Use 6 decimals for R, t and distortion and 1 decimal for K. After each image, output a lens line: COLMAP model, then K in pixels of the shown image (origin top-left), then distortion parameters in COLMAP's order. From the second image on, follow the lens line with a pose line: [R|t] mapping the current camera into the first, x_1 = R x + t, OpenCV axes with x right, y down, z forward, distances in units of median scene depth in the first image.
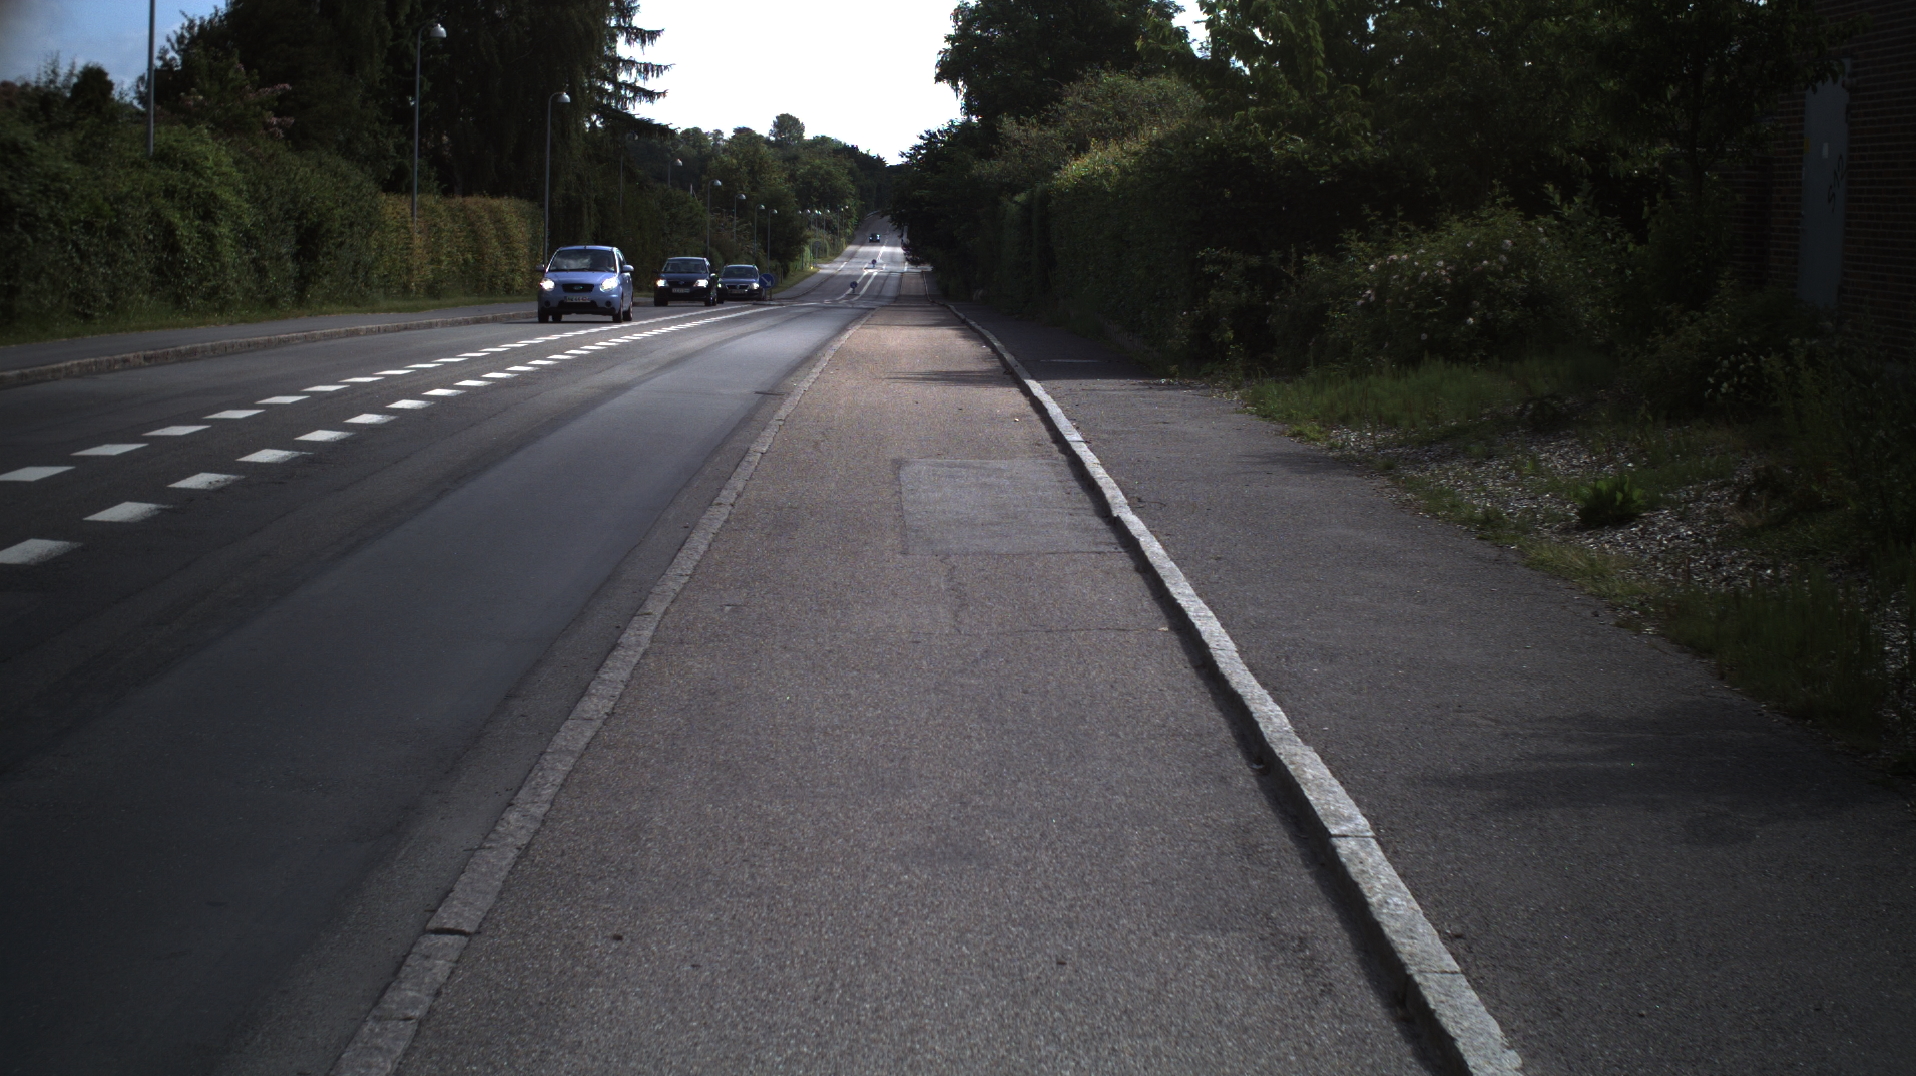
lens RADIAL K [[3547.6, 0, 953.1], [0, 3547.6, 546.2], [0, 0, 1]] dist [-0.268516, 0.000000]
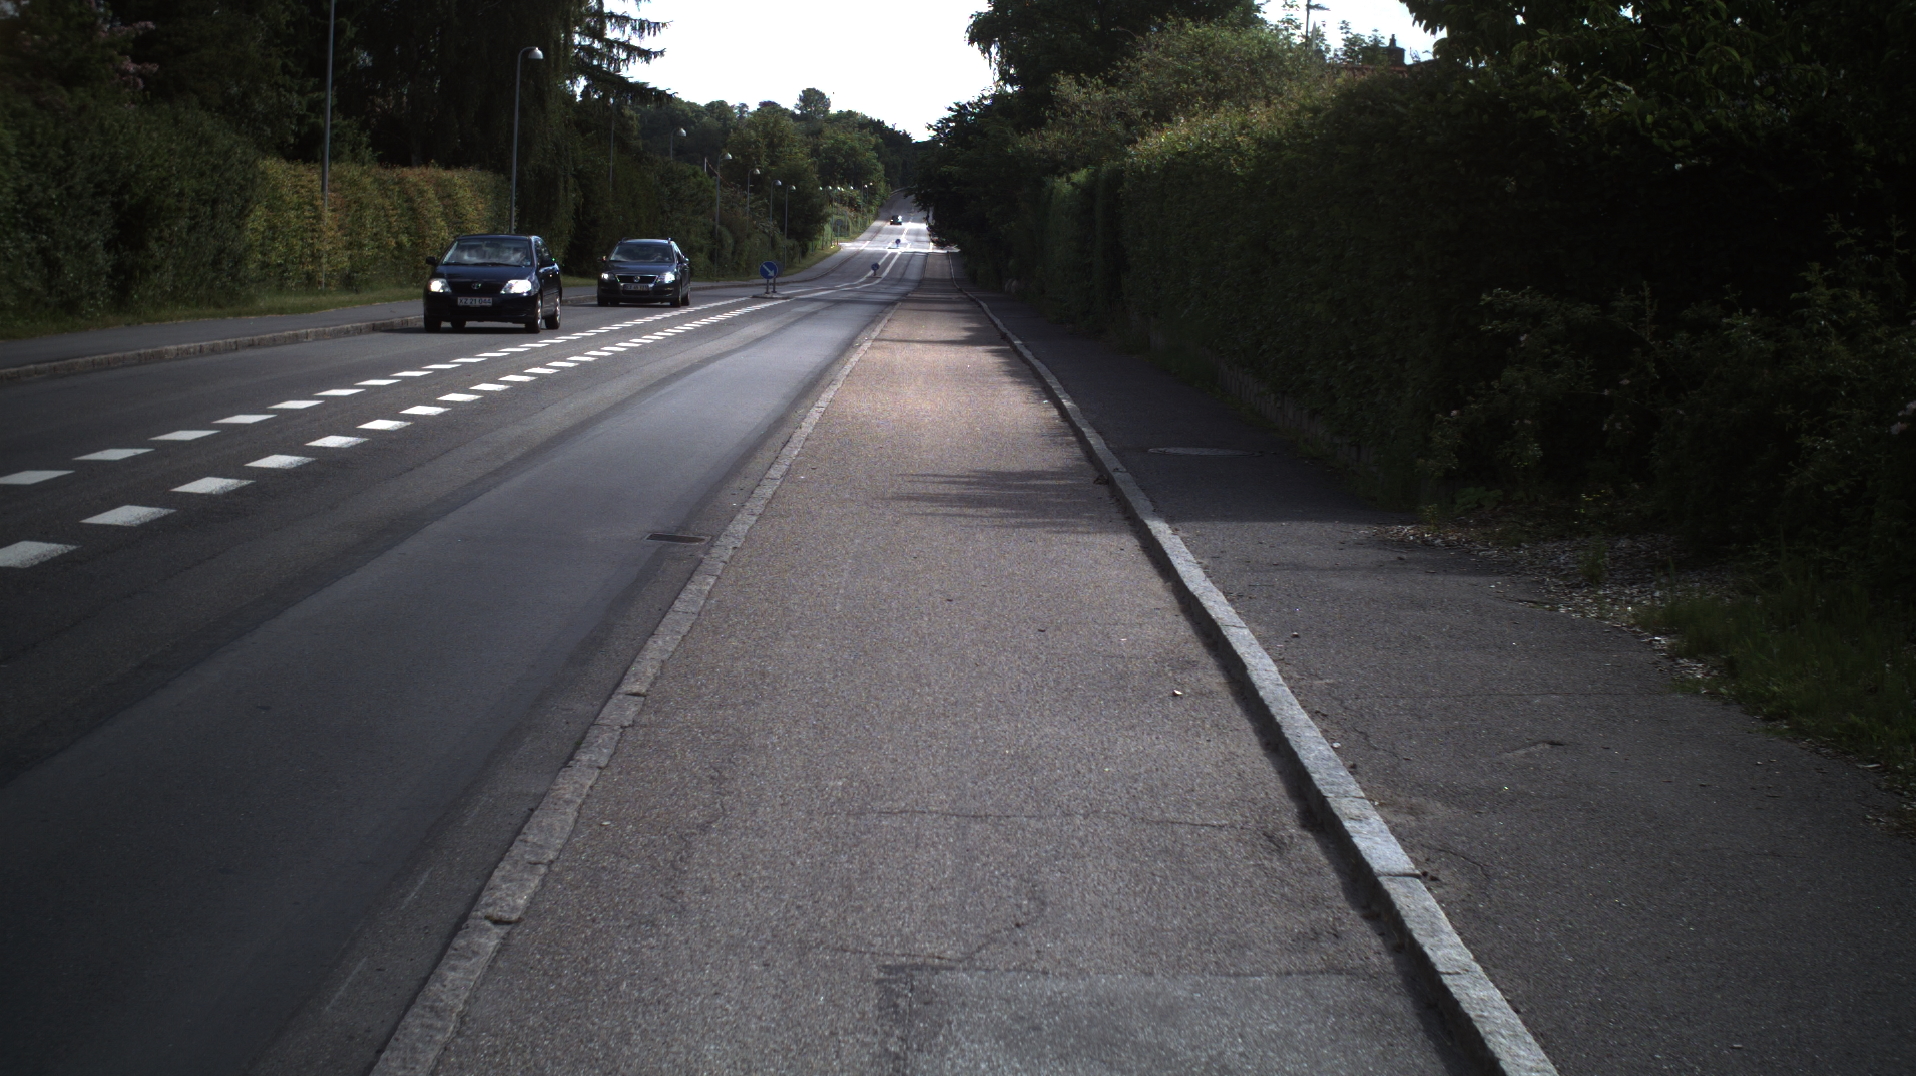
lens RADIAL K [[3547.6, 0, 951.7], [0, 3547.6, 520.8], [0, 0, 1]] dist [-0.268516, 0.000000]
pose [[0.999848, 0.016330, -0.006181, -0.003110], [-0.016335, 0.999866, -0.000790, -0.022393], [0.006167, 0.000891, 0.999981, 0.222073]]
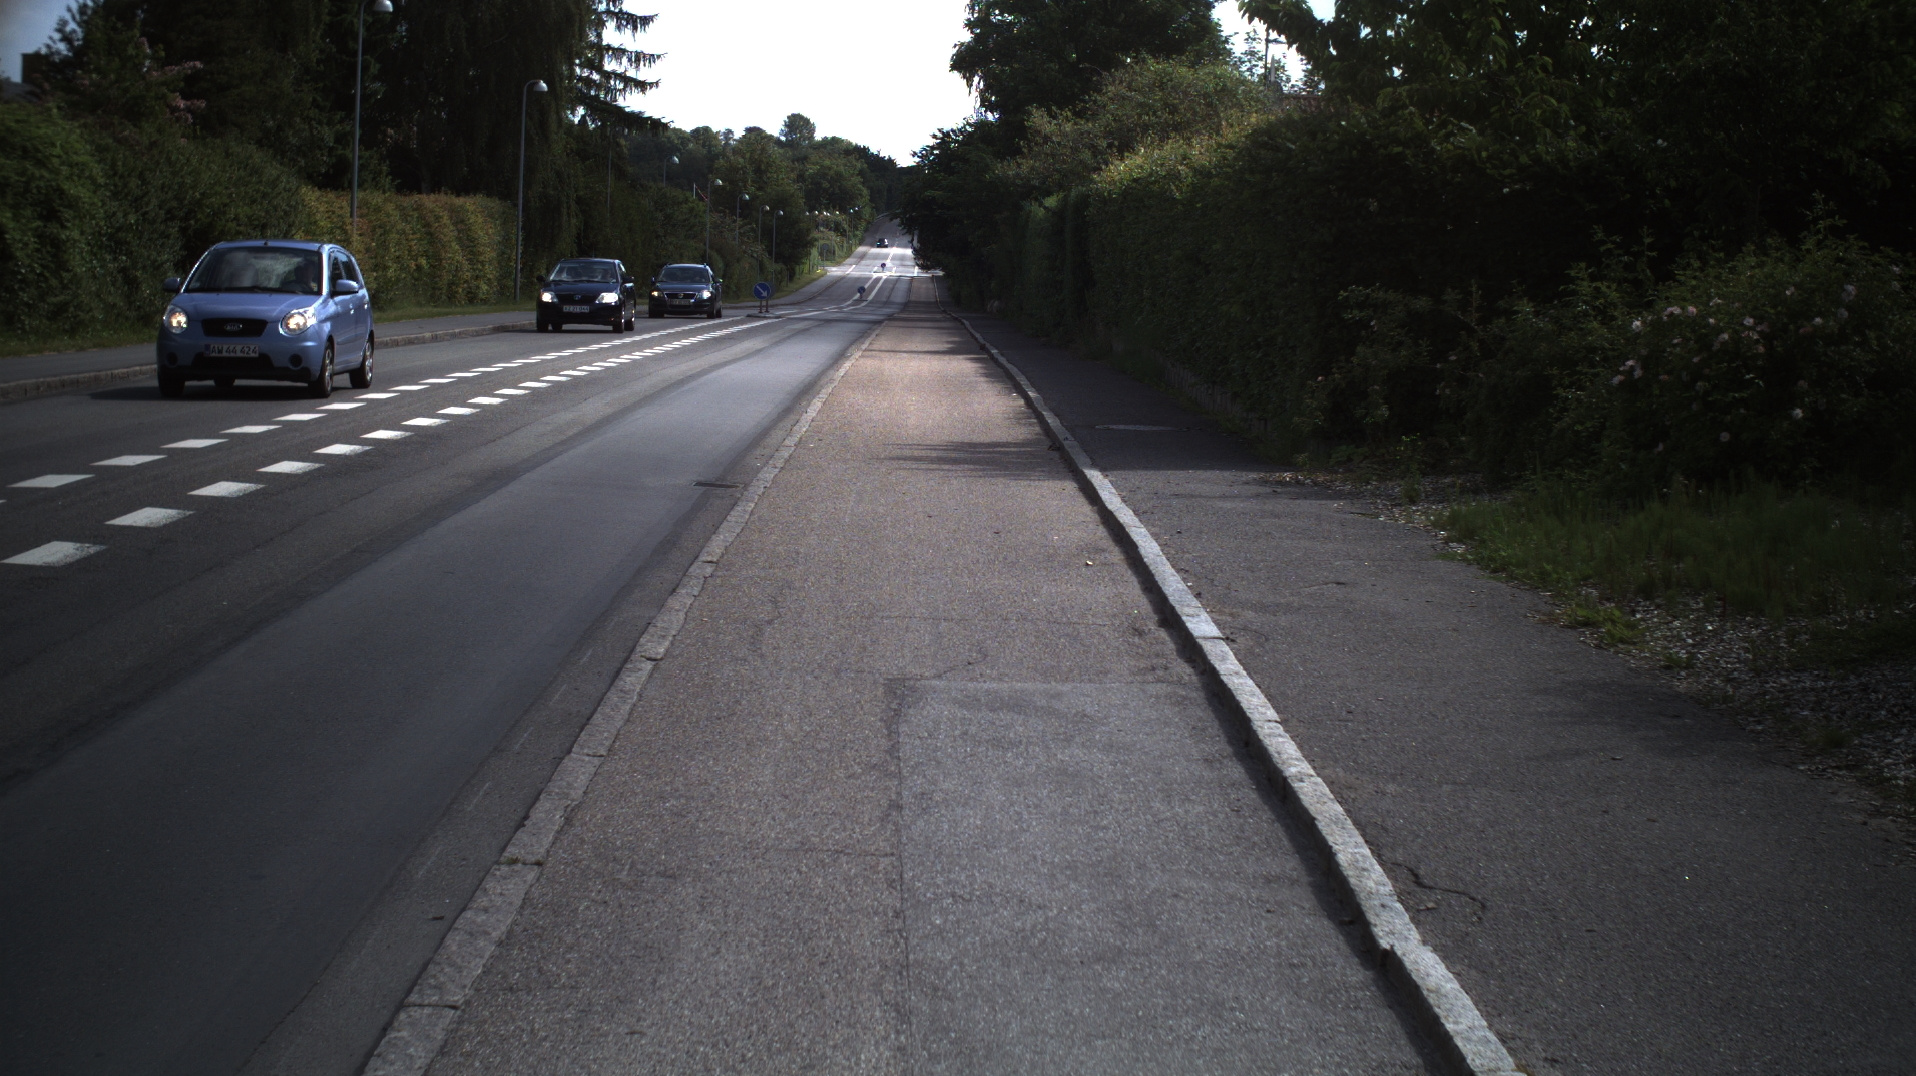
lens RADIAL K [[3547.6, 0, 966.2], [0, 3547.6, 542.6], [0, 0, 1]] dist [-0.268516, 0.000000]
pose [[0.999925, 0.012116, 0.001774, -0.001987], [-0.012113, 0.999925, -0.001723, -0.015121], [-0.001795, 0.001701, 0.999997, 0.147893]]
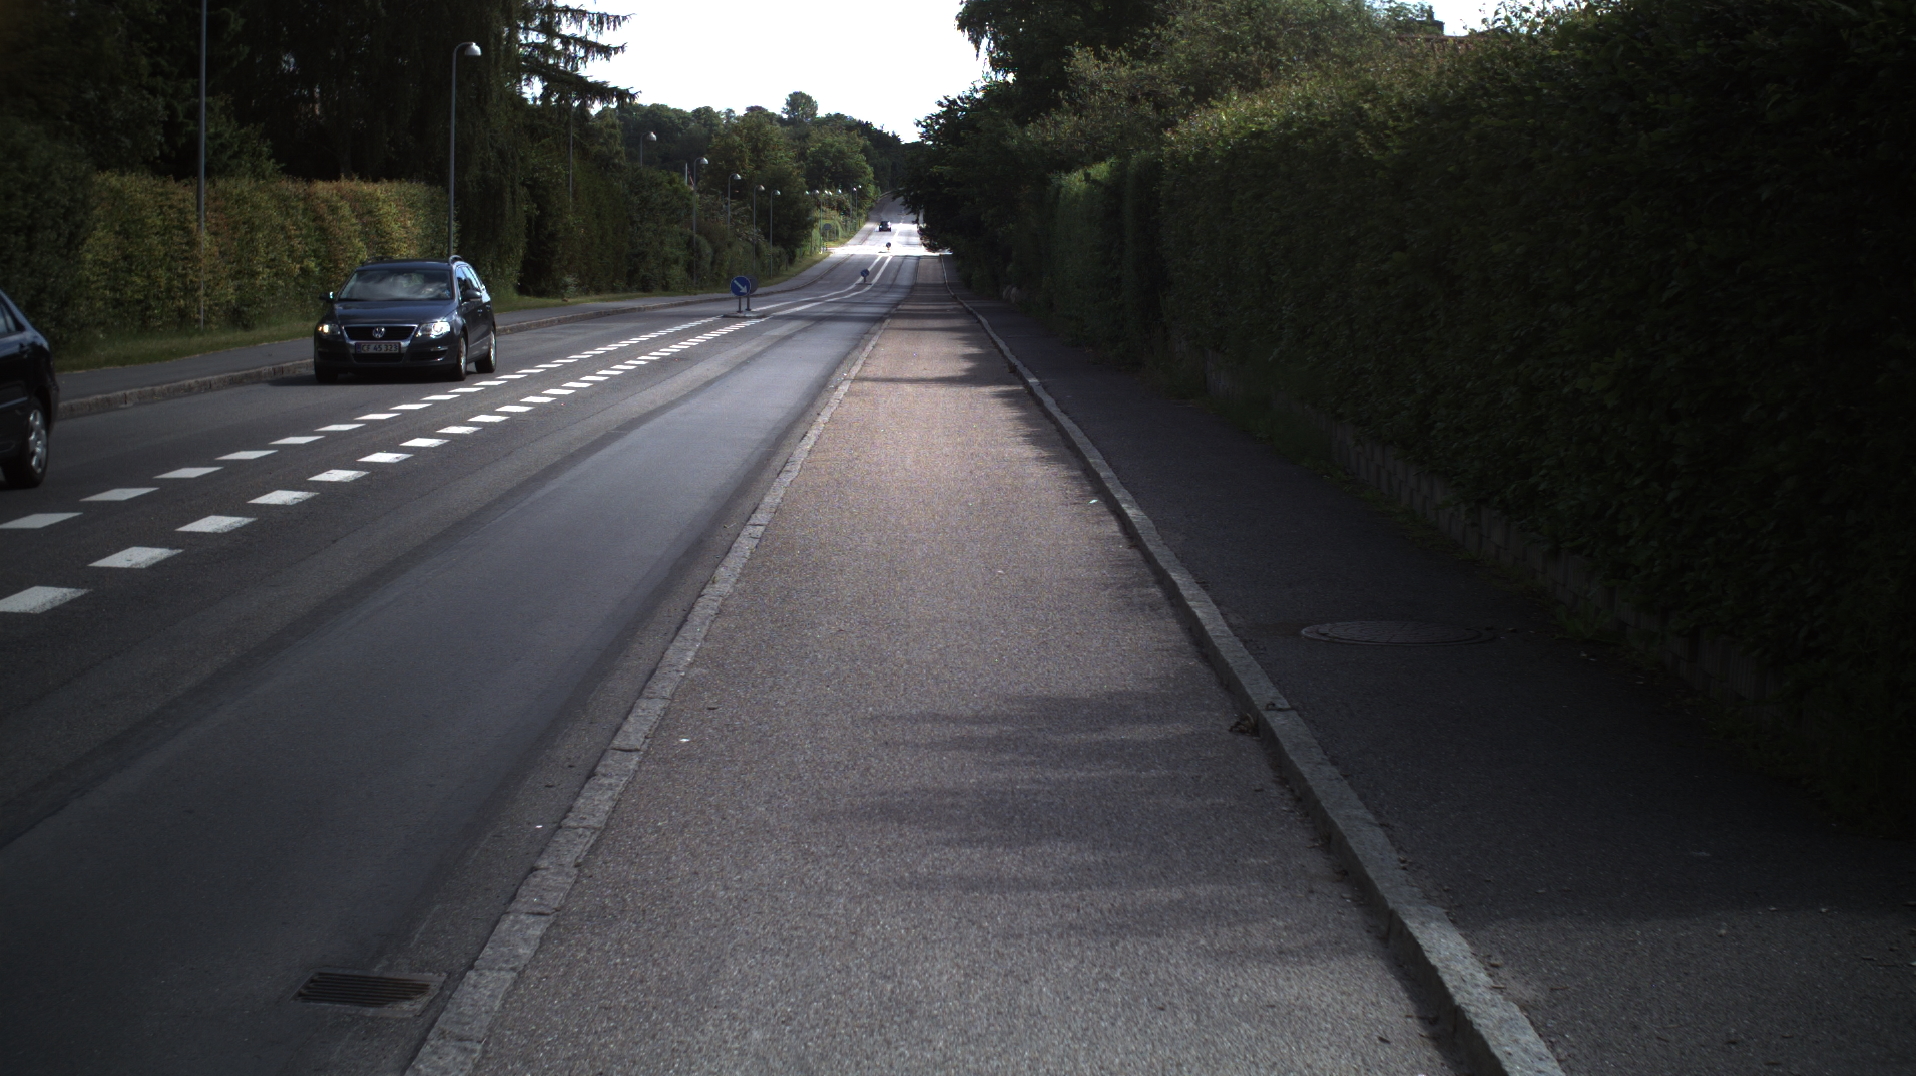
lens RADIAL K [[3547.6, 0, 965.1], [0, 3547.6, 534.9], [0, 0, 1]] dist [-0.268516, 0.000000]
pose [[0.999968, -0.007737, -0.002004, -0.004772], [0.007743, 0.999966, 0.002953, -0.036388], [0.001981, -0.002968, 0.999994, 0.369748]]
